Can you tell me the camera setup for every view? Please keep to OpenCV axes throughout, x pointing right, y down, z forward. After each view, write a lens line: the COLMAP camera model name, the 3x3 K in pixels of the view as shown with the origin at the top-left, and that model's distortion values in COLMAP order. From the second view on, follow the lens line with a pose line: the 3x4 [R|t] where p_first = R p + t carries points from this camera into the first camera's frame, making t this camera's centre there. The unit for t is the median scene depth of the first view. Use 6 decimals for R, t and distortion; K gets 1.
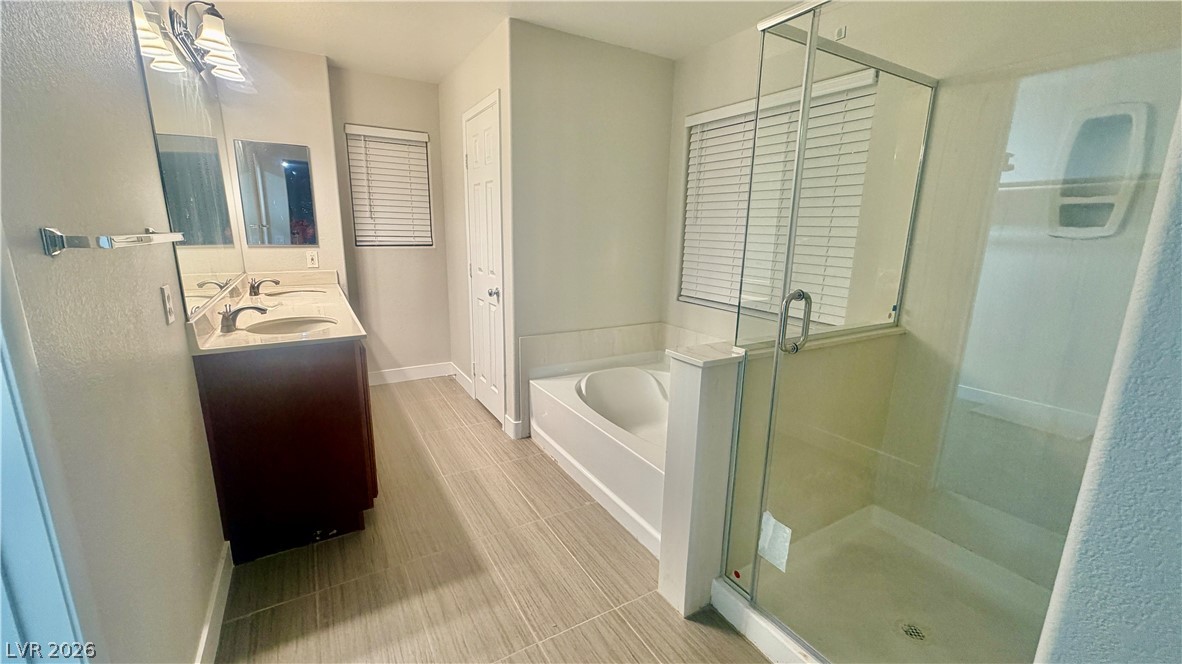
lens RADIAL K [[470.1, 0, 587.1], [0, 470.1, 333.8], [0, 0, 1]] dist [-0.000806, 0.000043]
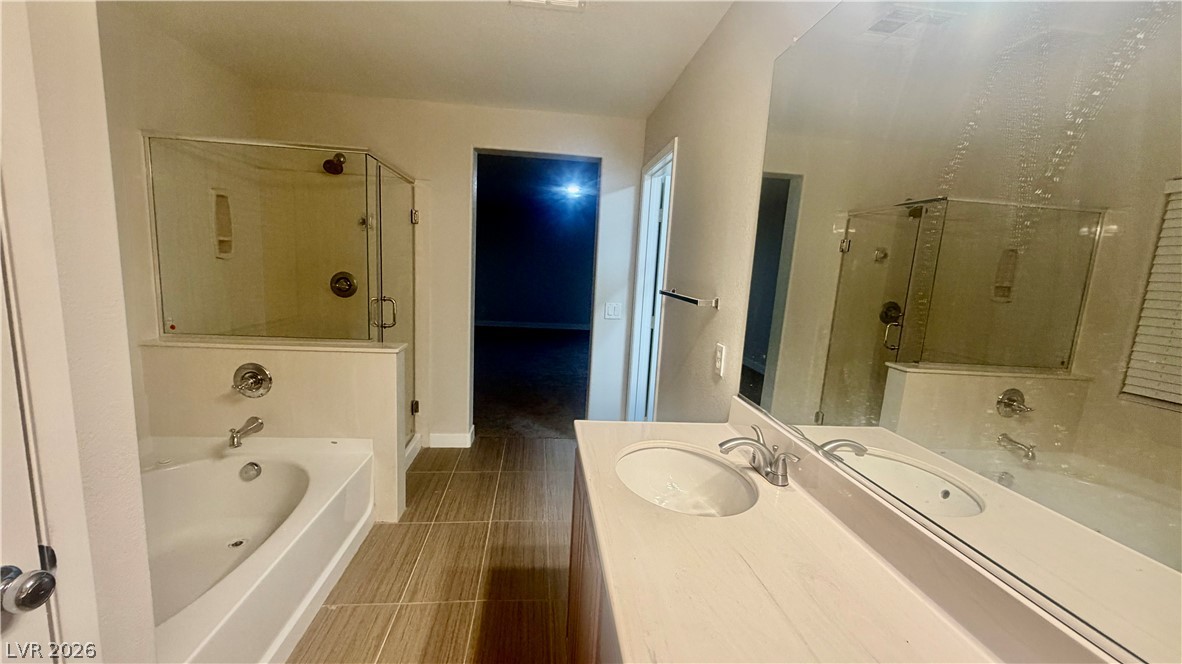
lens RADIAL K [[470.1, 0, 587.1], [0, 470.1, 333.8], [0, 0, 1]] dist [-0.000806, 0.000043]
pose [[-0.902362, -0.127971, 0.411540, -0.522185], [0.026895, 0.936317, 0.350124, -0.276255], [-0.430138, 0.327007, -0.841456, 1.053180]]
